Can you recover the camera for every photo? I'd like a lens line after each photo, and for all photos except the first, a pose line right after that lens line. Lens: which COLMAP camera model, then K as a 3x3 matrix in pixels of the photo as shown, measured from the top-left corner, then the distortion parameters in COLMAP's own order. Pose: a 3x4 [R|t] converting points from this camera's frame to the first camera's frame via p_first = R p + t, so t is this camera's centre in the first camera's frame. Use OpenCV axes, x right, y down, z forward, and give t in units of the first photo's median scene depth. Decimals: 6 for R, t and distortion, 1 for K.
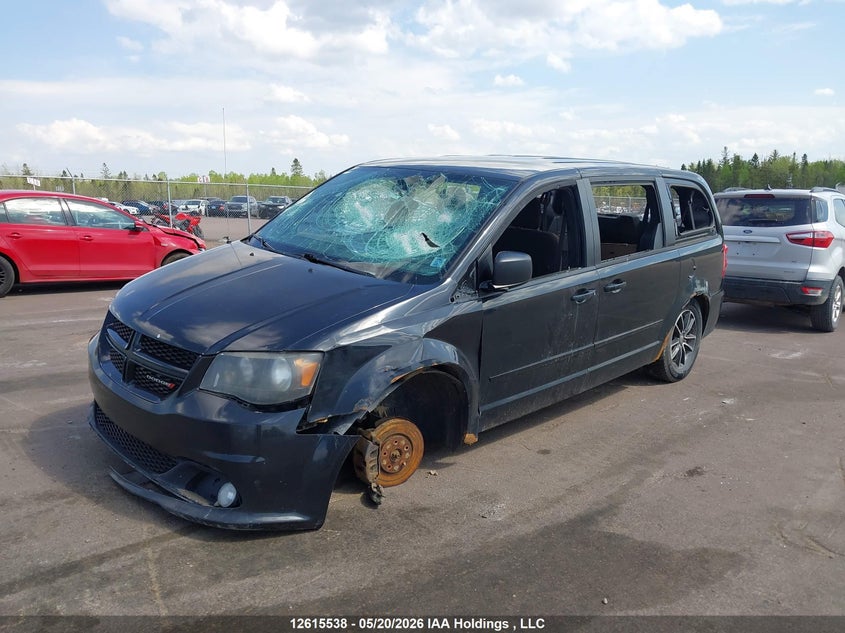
lens RADIAL K [[684.7, 0, 420.9], [0, 684.7, 283.3], [0, 0, 1]] dist [0.028596, -0.027680]
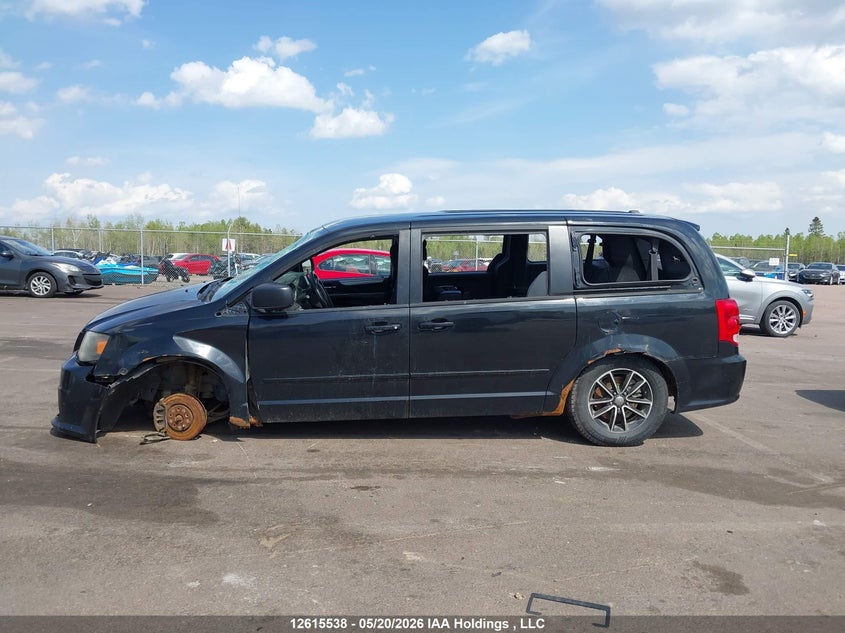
lens RADIAL K [[684.7, 0, 430.5], [0, 684.7, 282.4], [0, 0, 1]] dist [0.028596, -0.027680]
pose [[0.759479, 0.033235, -0.649682, 1.221393], [-0.091889, 0.994162, -0.056561, -0.000466], [0.644009, 0.102655, 0.758099, 0.200617]]
